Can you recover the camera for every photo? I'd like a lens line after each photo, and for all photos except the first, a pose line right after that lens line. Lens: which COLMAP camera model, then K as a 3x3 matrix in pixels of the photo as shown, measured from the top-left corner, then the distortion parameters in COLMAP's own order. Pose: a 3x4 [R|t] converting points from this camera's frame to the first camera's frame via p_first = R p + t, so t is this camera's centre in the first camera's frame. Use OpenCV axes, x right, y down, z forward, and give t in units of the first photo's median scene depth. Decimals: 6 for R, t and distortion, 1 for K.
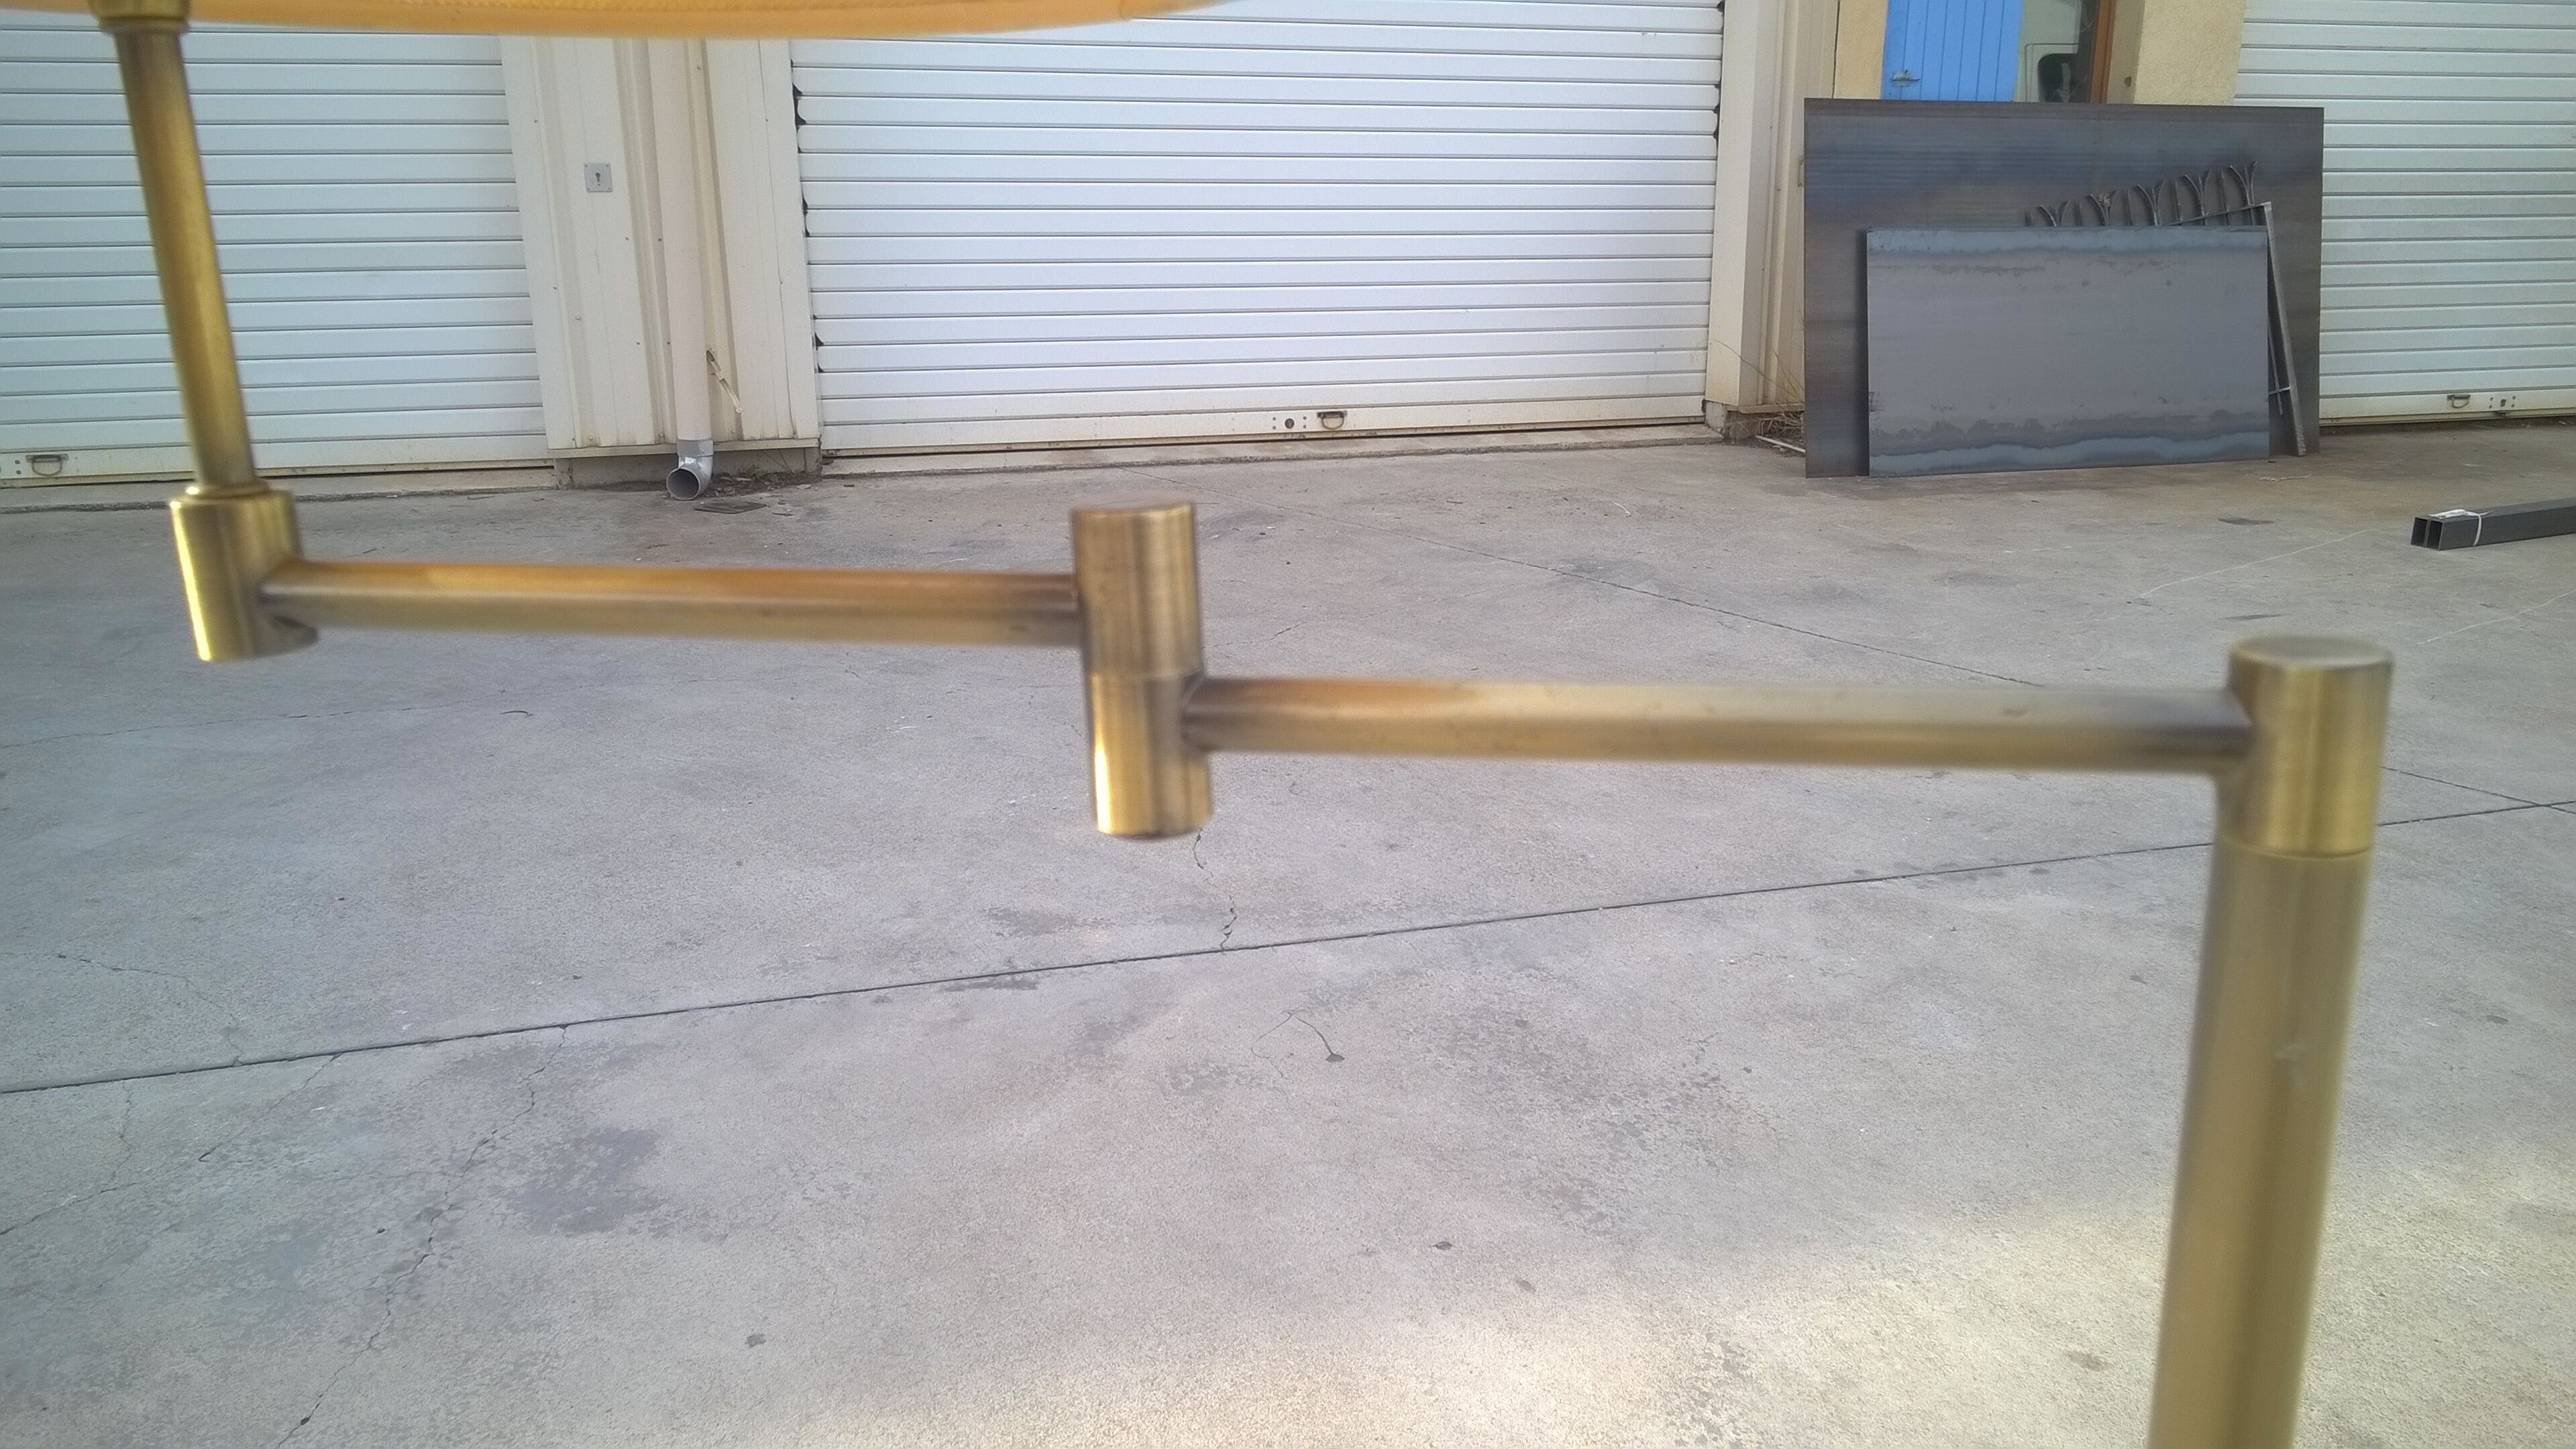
lens RADIAL K [[1904.6, 0, 1291.2], [0, 1904.6, 693.2], [0, 0, 1]] dist [0.016206, -0.035649]
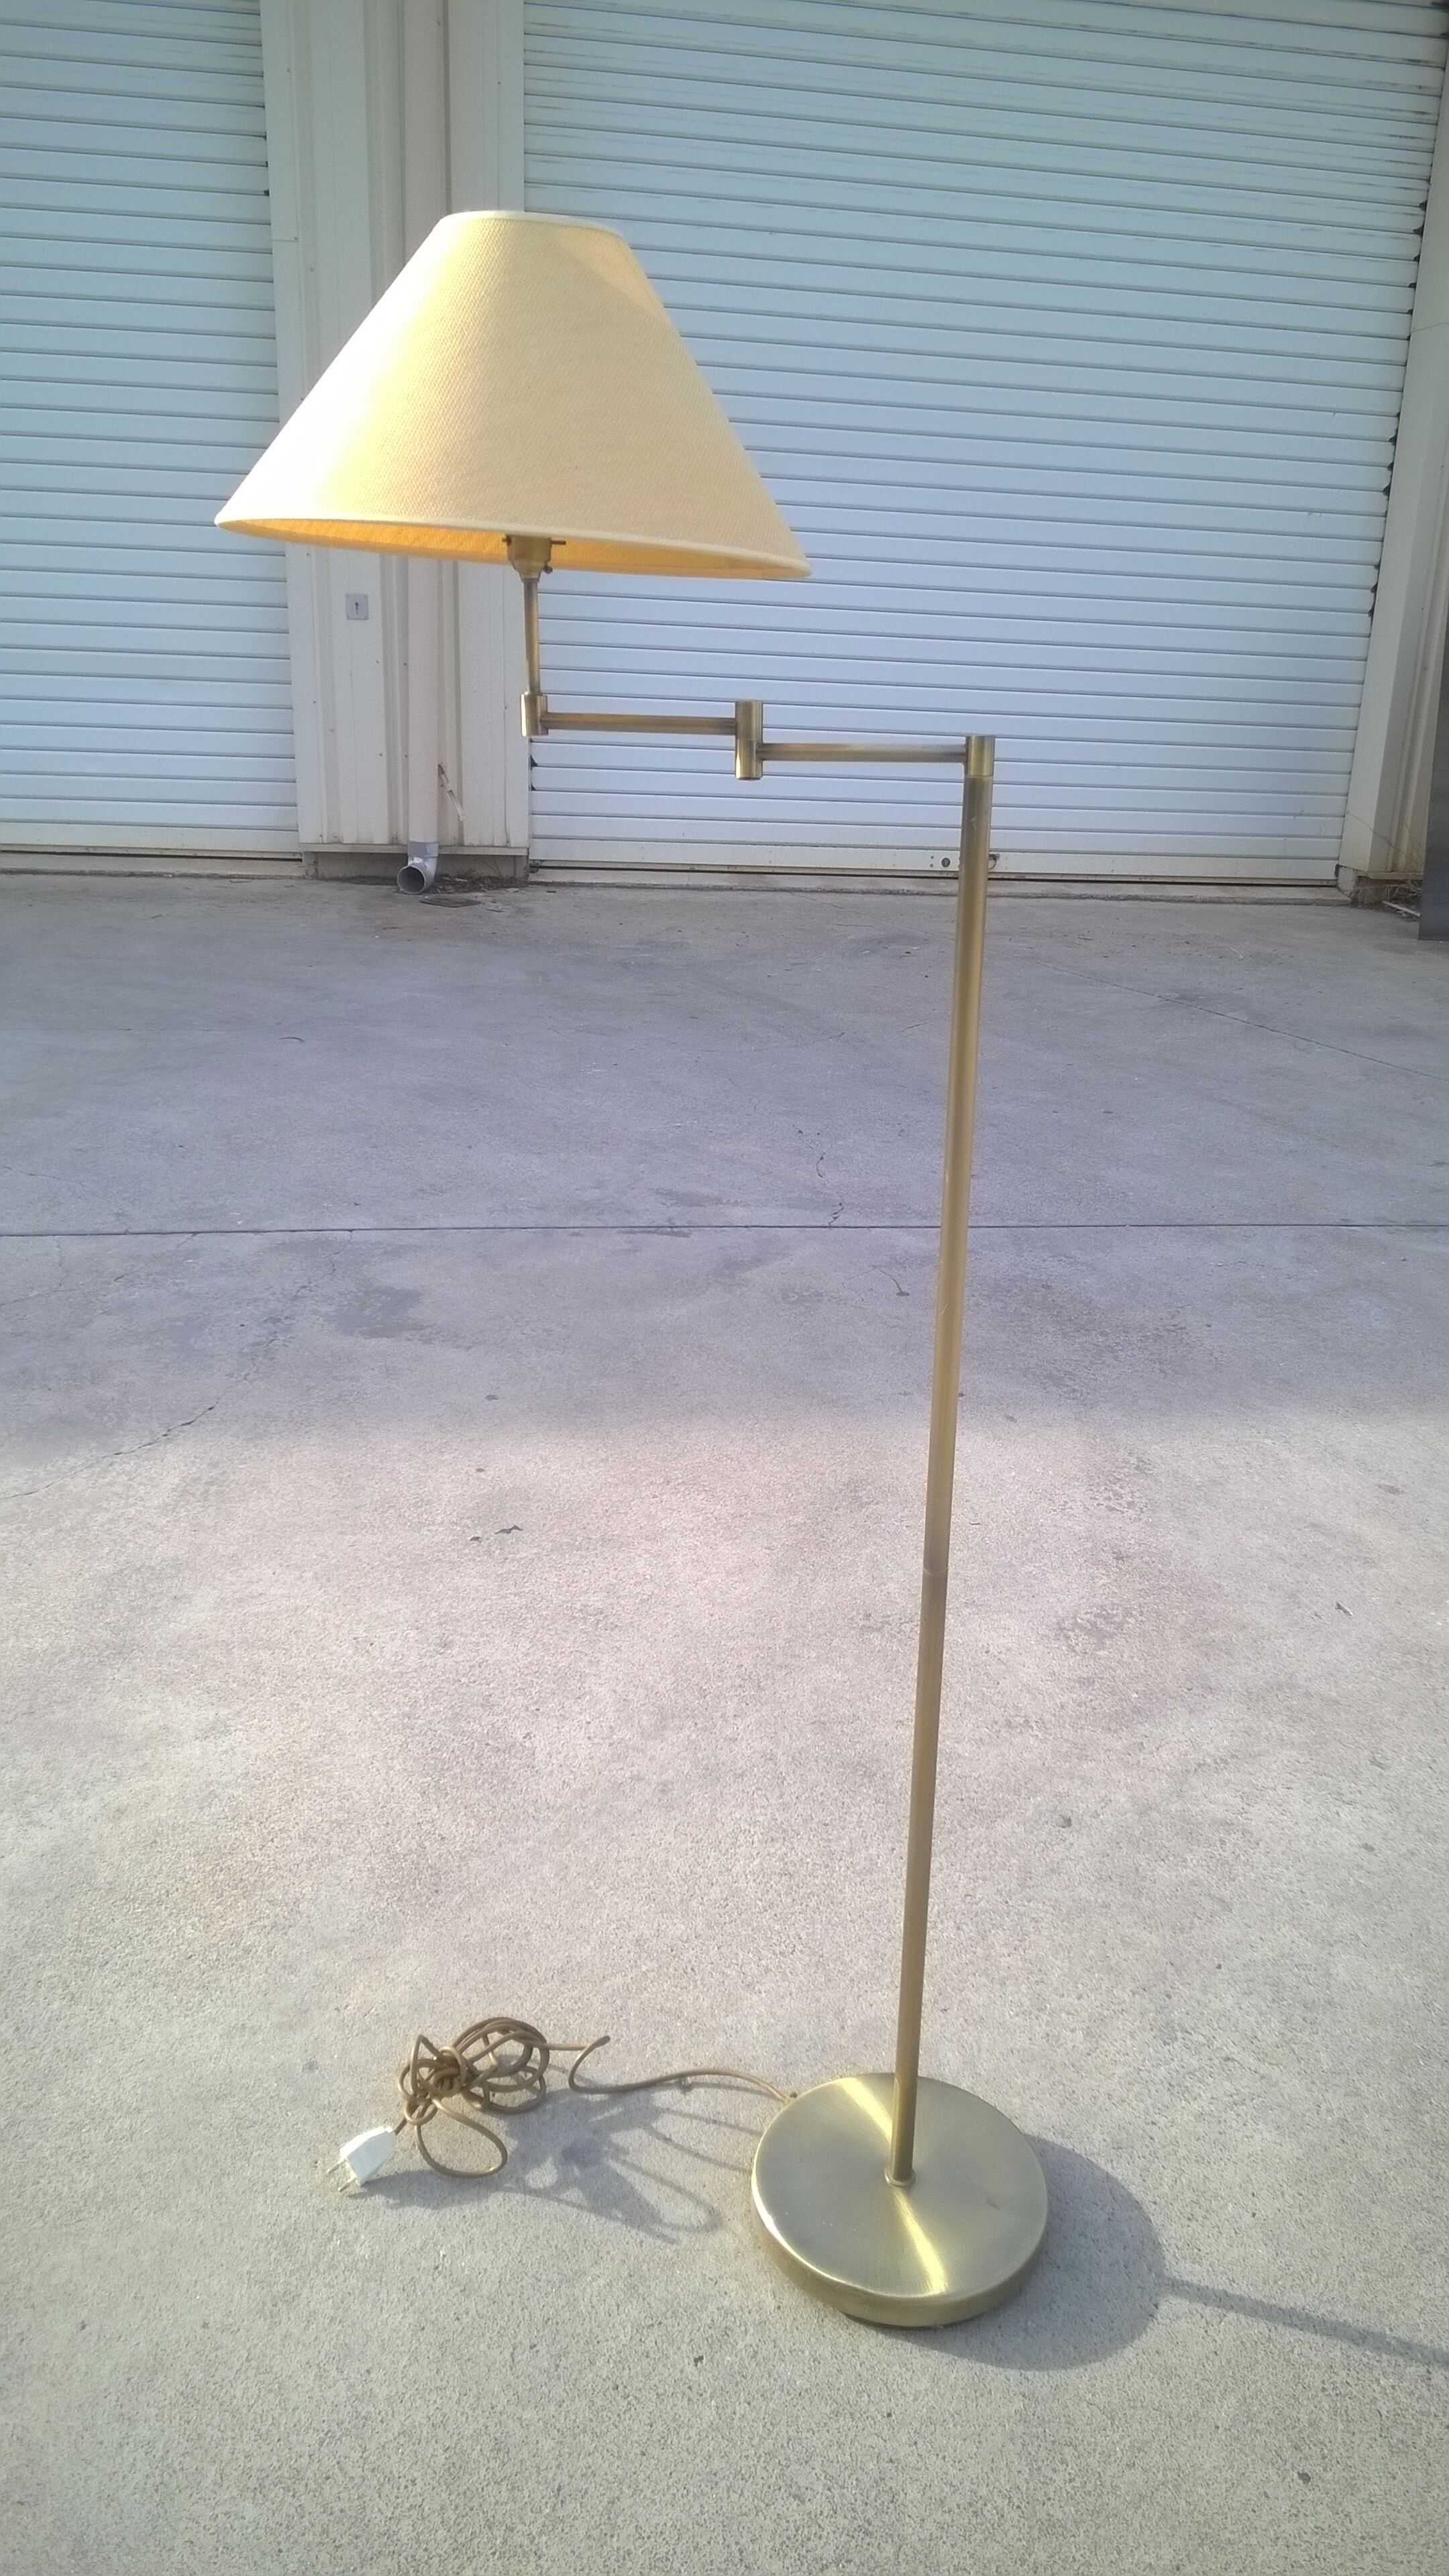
lens RADIAL K [[1919.0, 0, 738.6], [0, 1919.0, 1270.0], [0, 0, 1]] dist [0.023384, -0.044601]
pose [[0.990959, 0.082896, -0.105494, 0.019148], [-0.076742, 0.995176, 0.061123, 0.038174], [0.110052, -0.052475, 0.992540, -0.142163]]
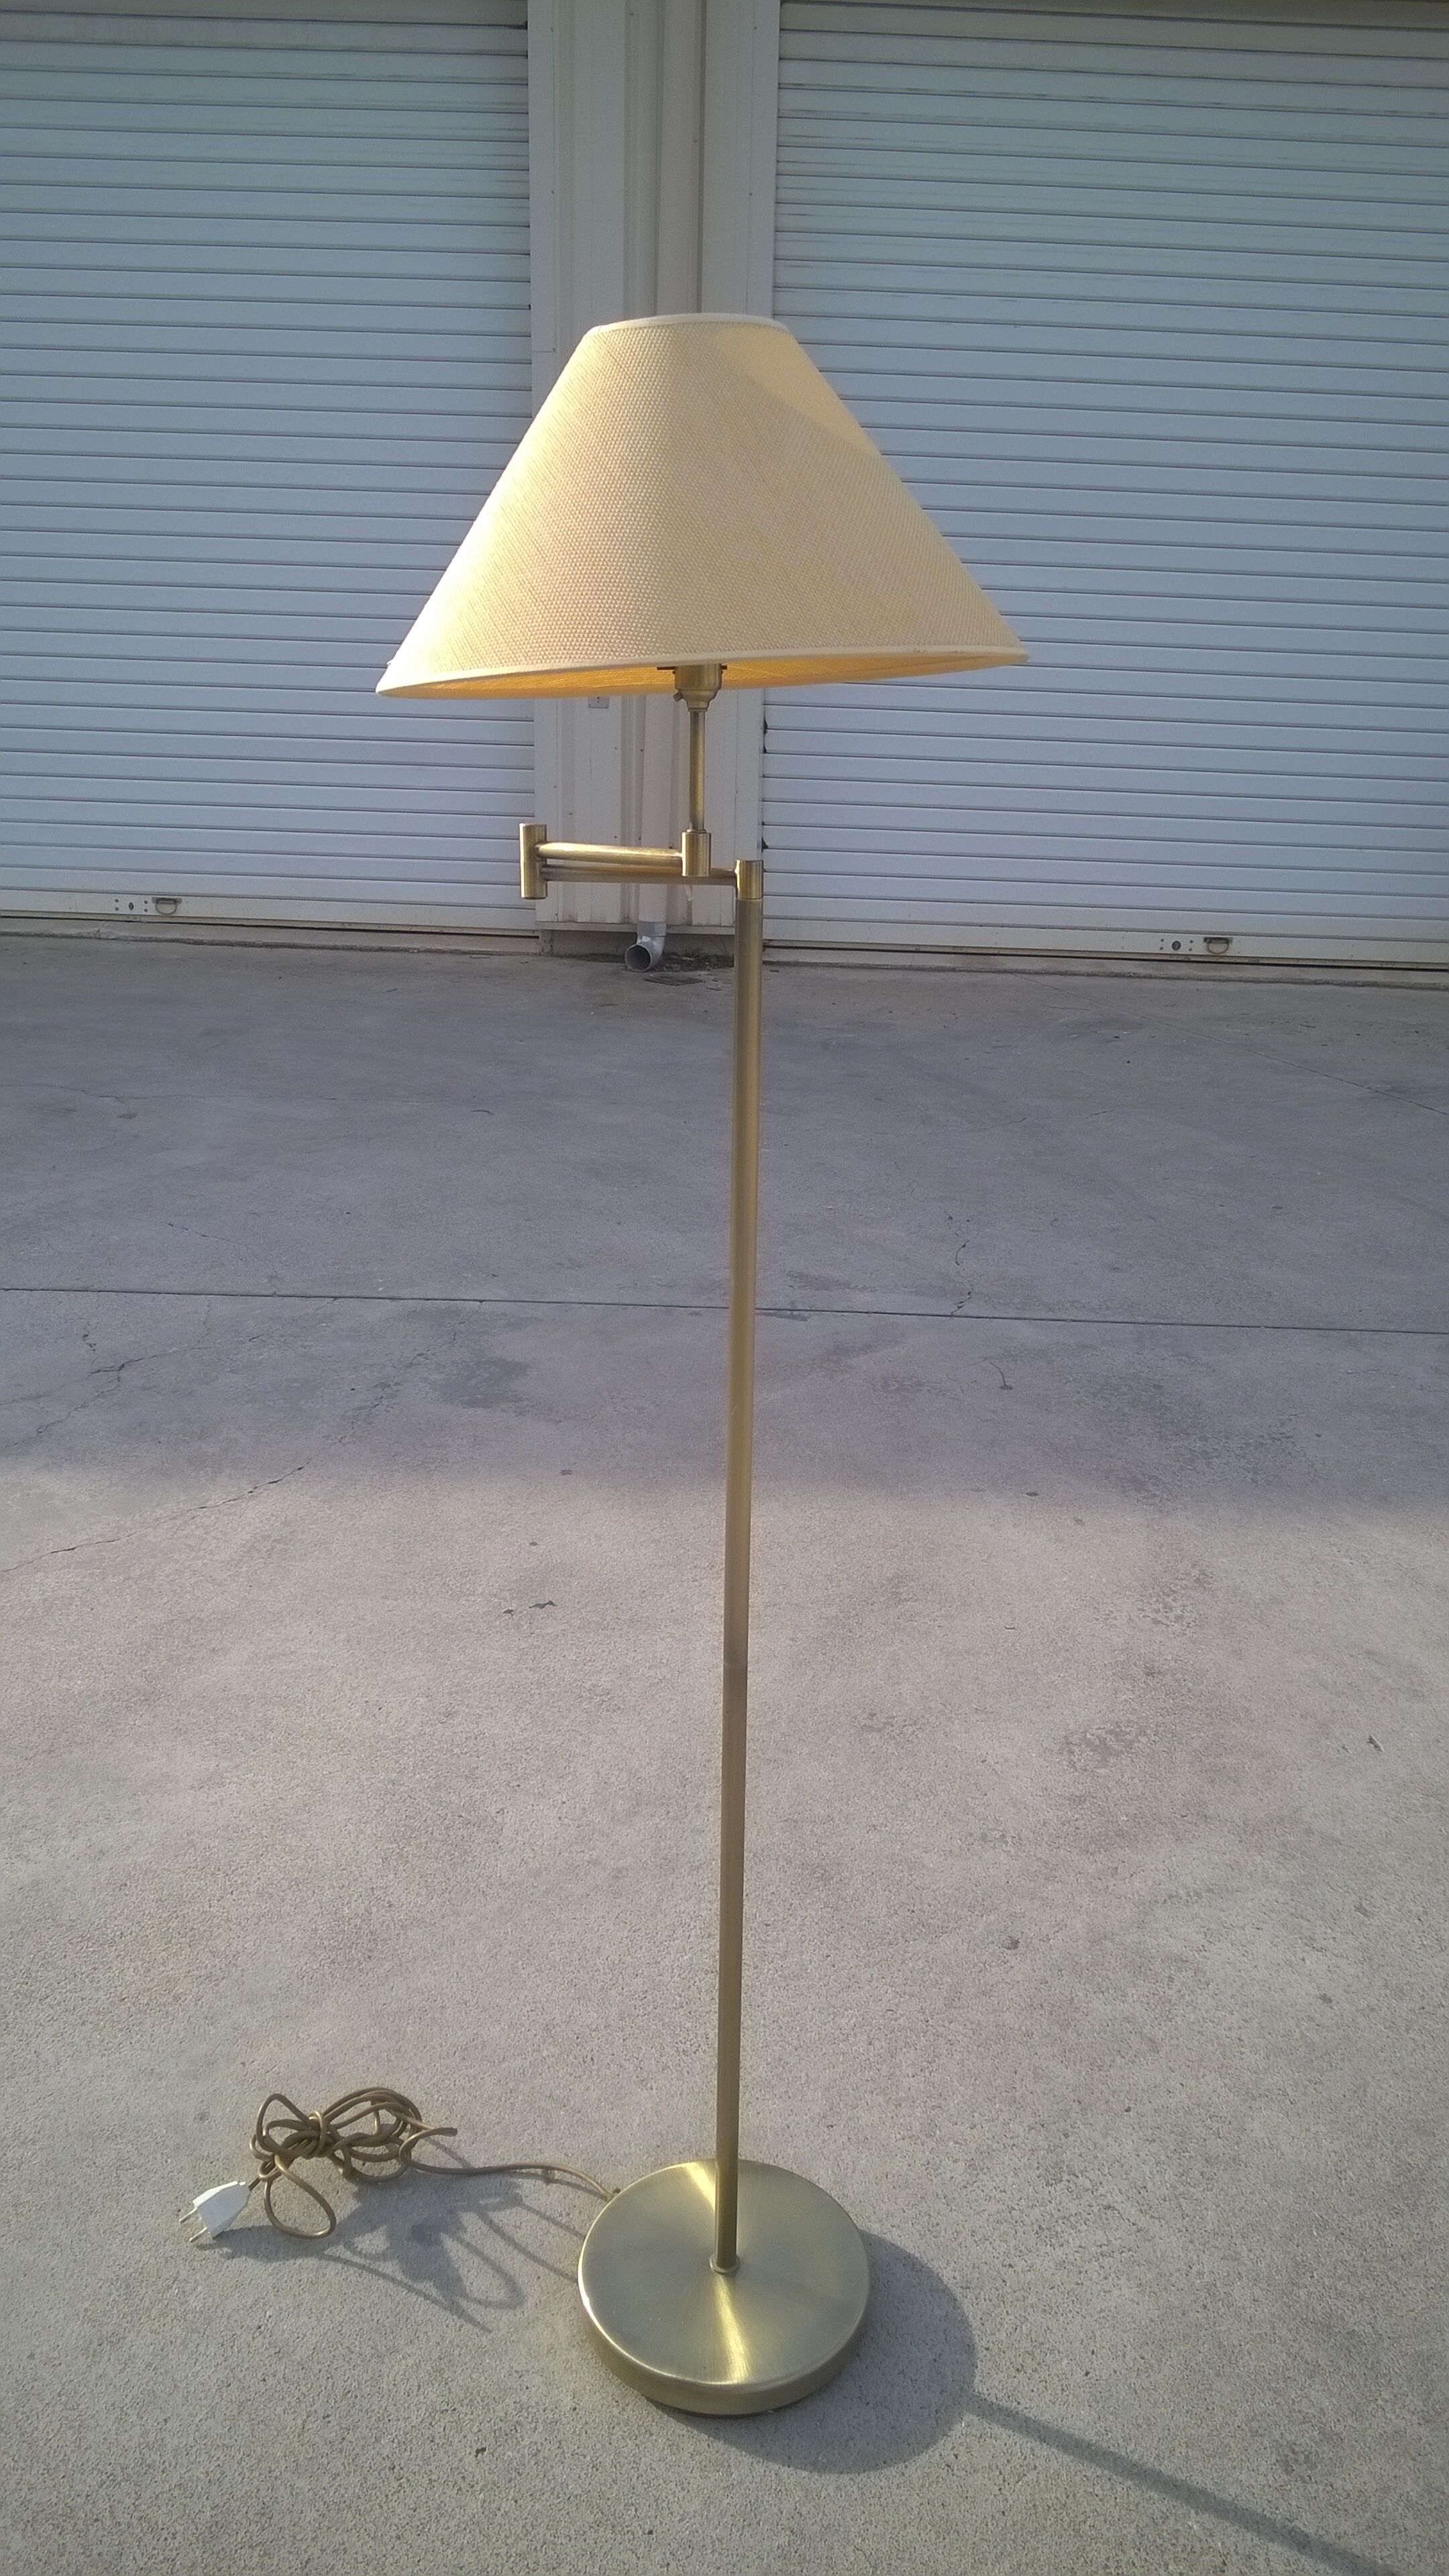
lens RADIAL K [[1904.6, 0, 735.9], [0, 1904.6, 1285.0], [0, 0, 1]] dist [0.016206, -0.035649]
pose [[0.959369, 0.117180, -0.256673, 0.067816], [-0.108454, 0.992945, 0.047945, 0.028898], [0.260480, -0.018160, 0.965308, -0.133962]]
